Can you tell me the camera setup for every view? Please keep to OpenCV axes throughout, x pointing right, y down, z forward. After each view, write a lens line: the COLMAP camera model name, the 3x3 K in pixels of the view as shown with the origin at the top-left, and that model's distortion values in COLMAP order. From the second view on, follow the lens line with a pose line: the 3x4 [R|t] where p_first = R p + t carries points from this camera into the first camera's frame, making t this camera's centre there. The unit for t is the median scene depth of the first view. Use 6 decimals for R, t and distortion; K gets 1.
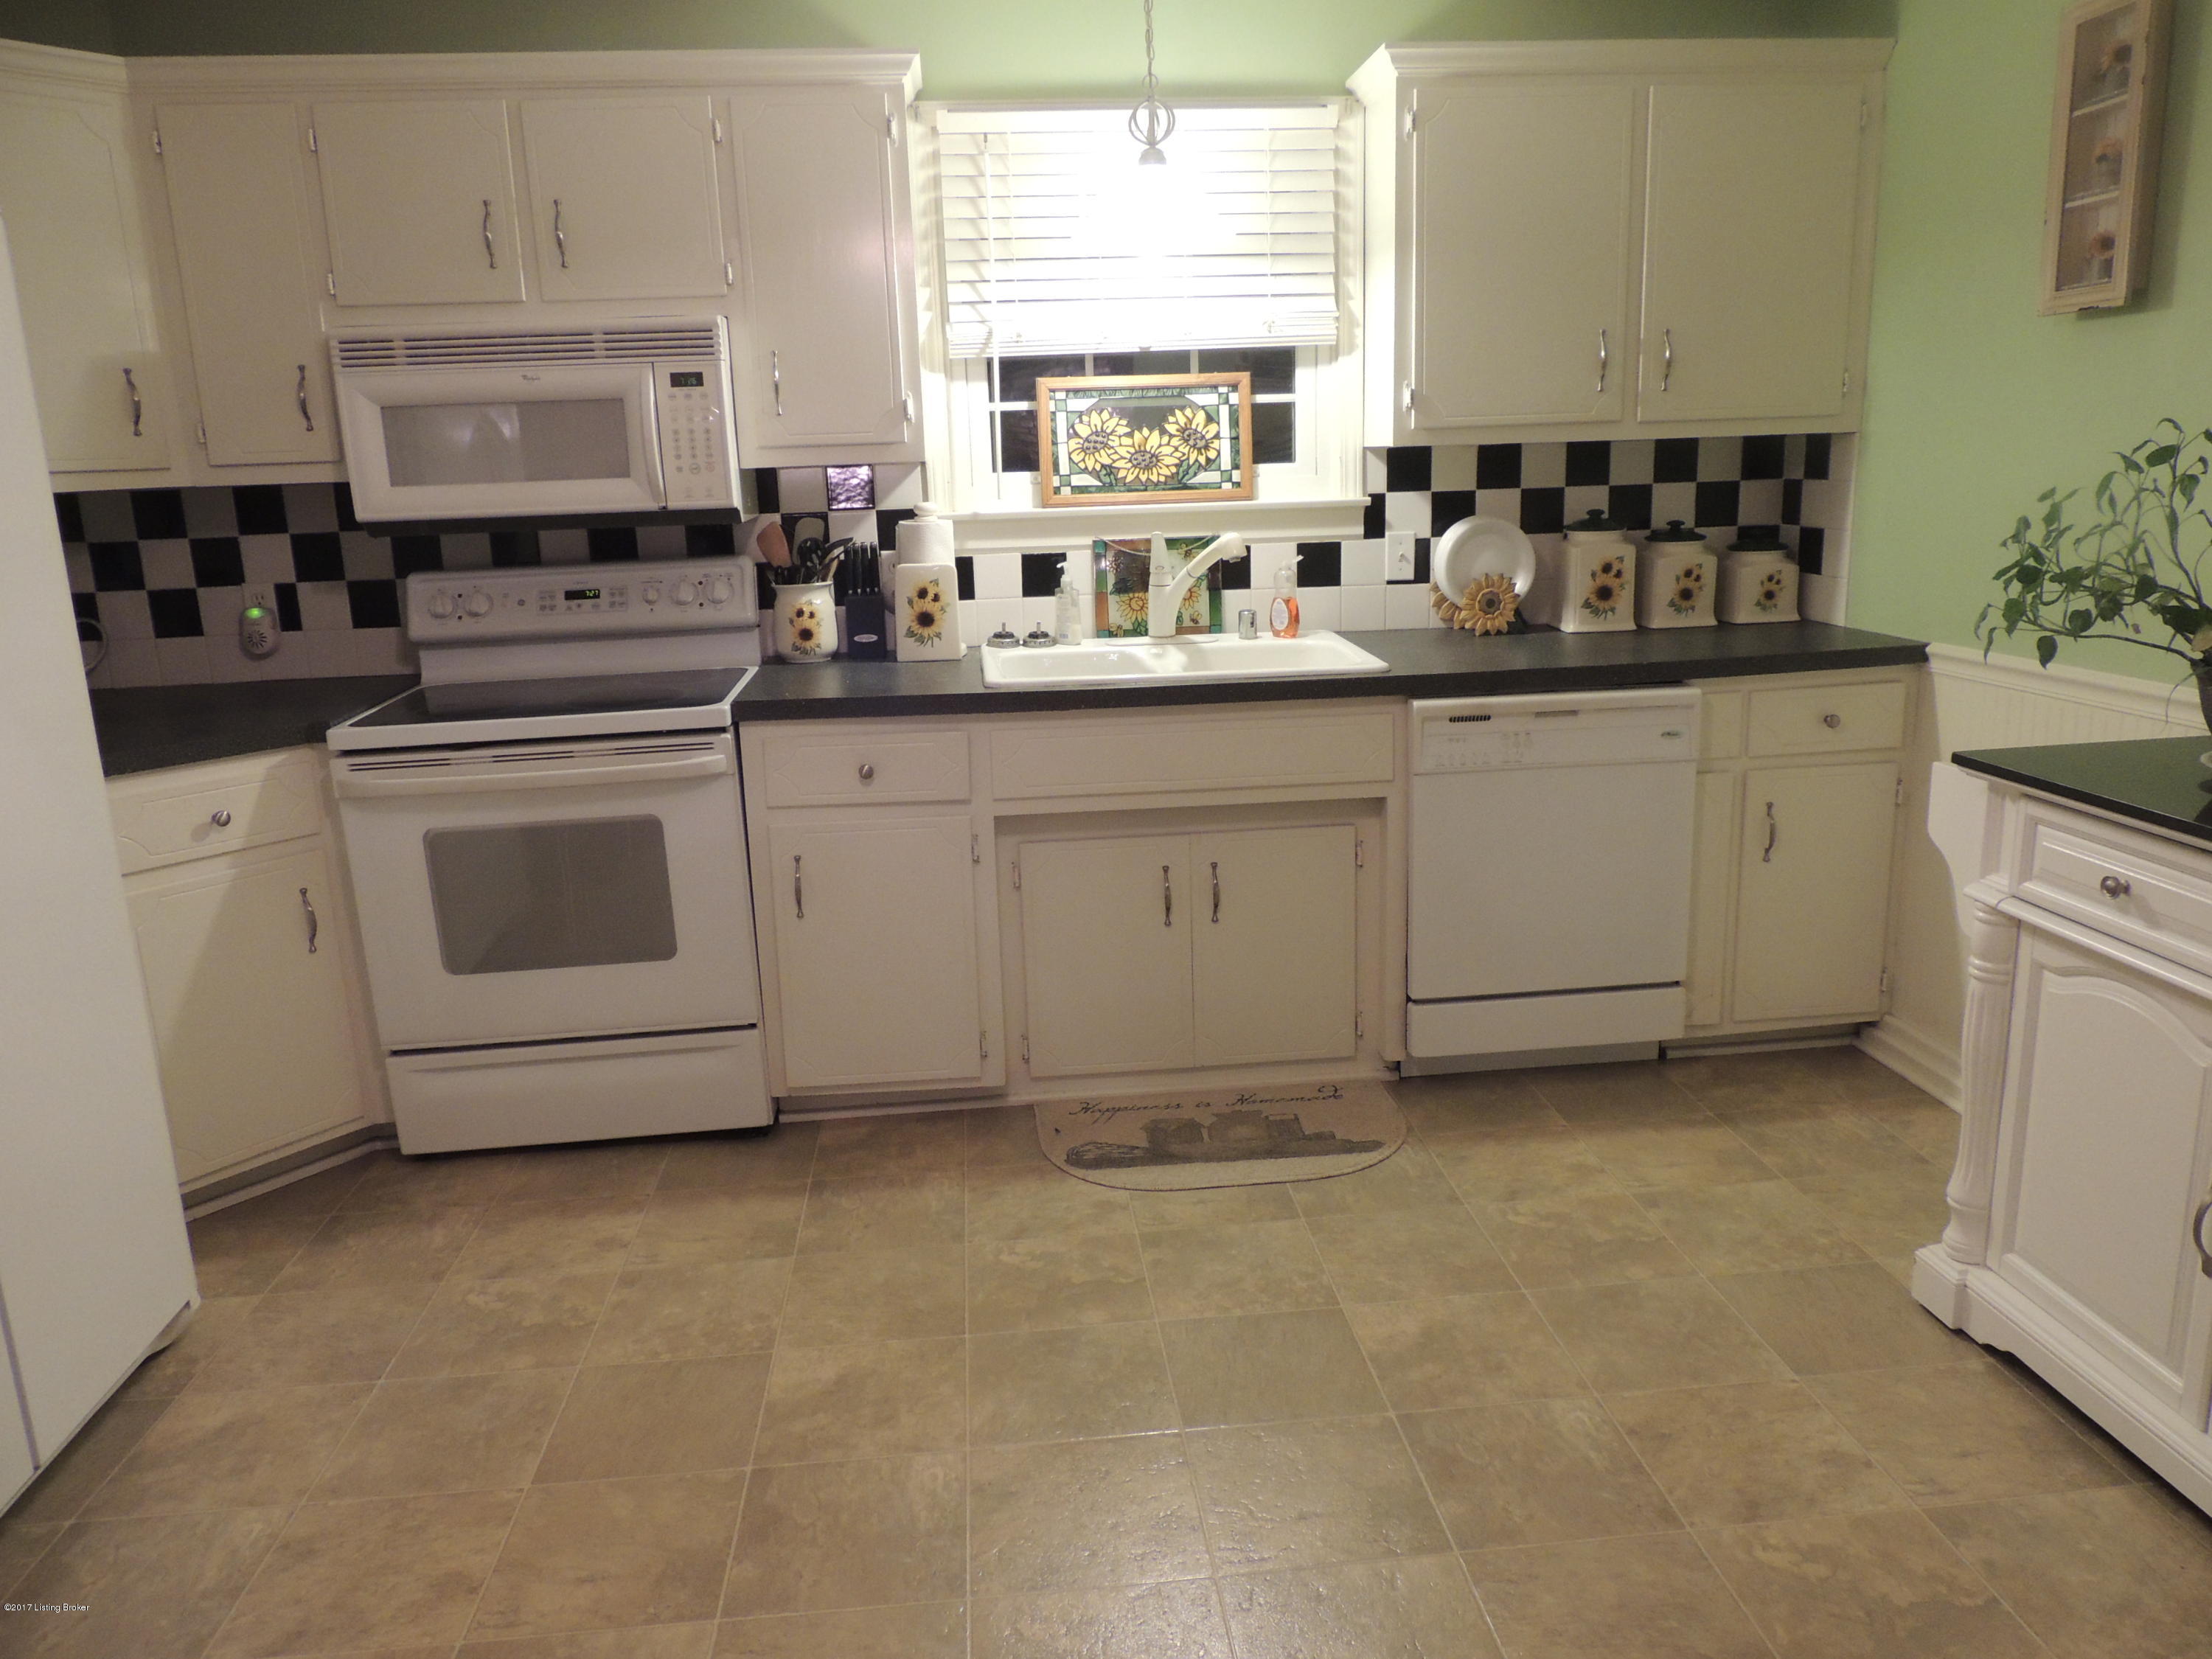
lens RADIAL K [[1600.6, 0, 1106.0], [0, 1600.6, 829.5], [0, 0, 1]] dist [-0.010936, 0.004403]
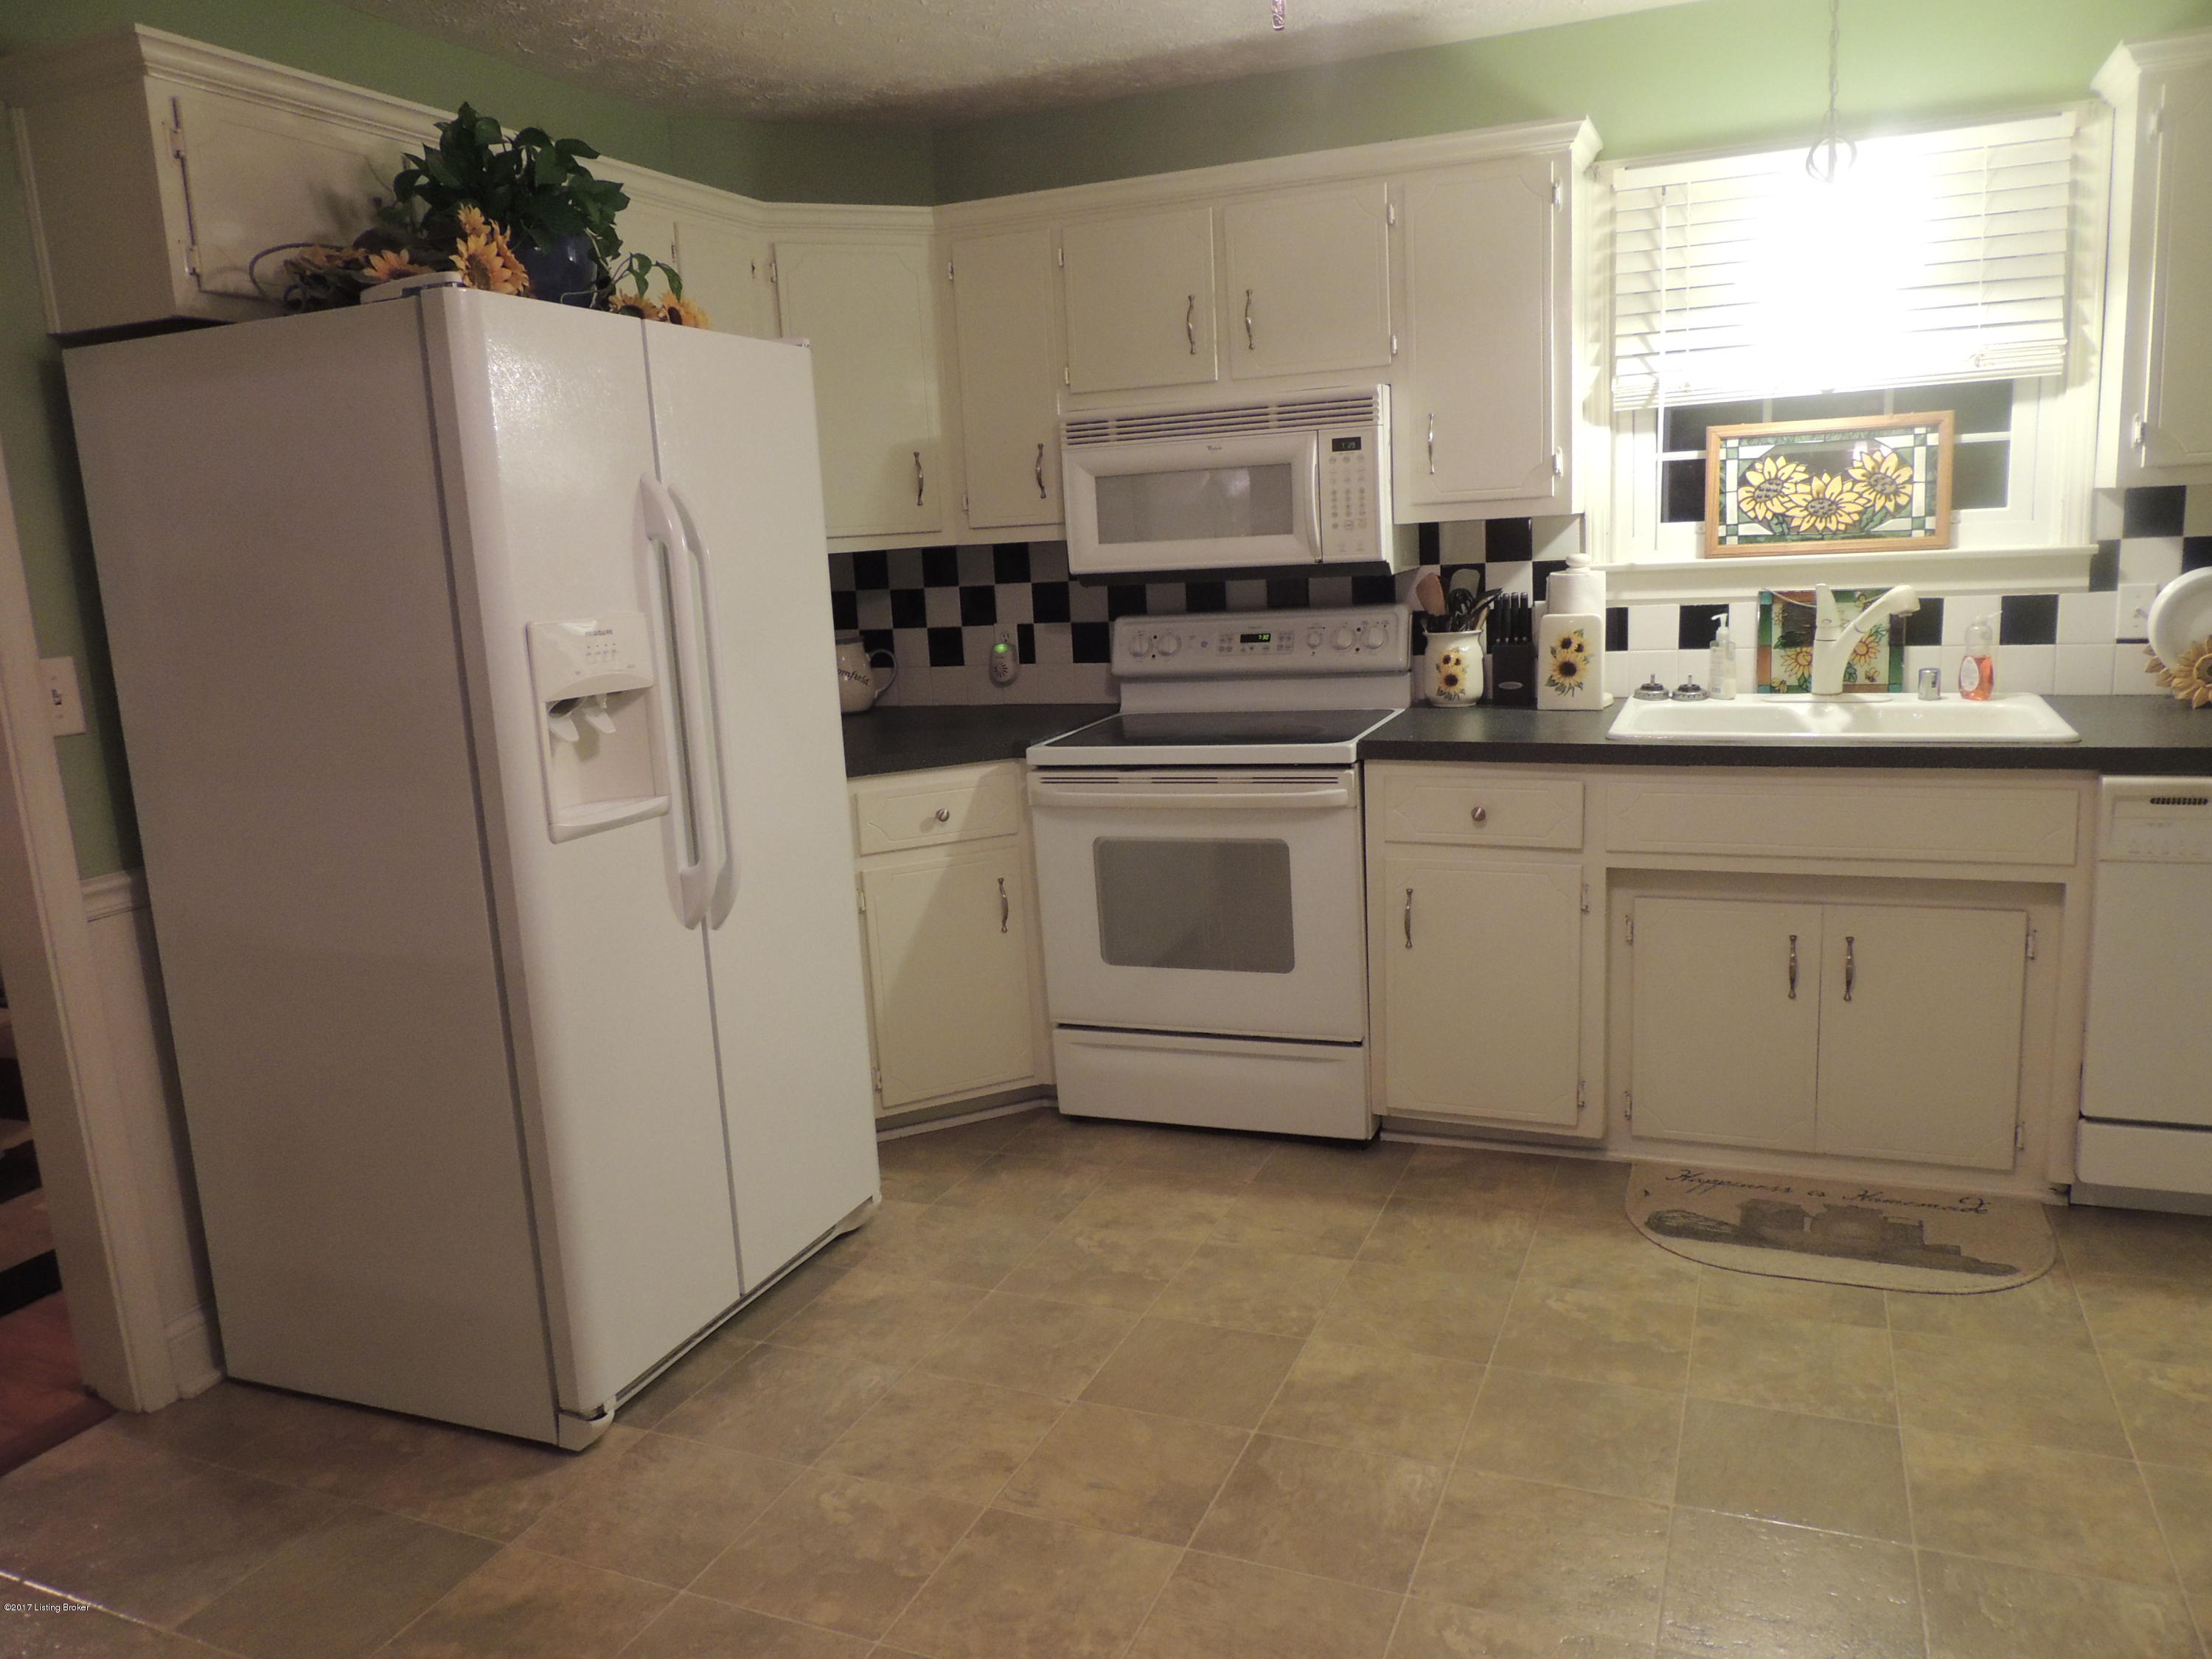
lens RADIAL K [[1600.6, 0, 1106.0], [0, 1600.6, 829.5], [0, 0, 1]] dist [-0.010936, 0.004403]
pose [[0.882687, 0.073275, -0.464214, 0.113738], [-0.084454, 0.996422, -0.003303, -0.002159], [0.462310, 0.042120, 0.885717, -0.029495]]
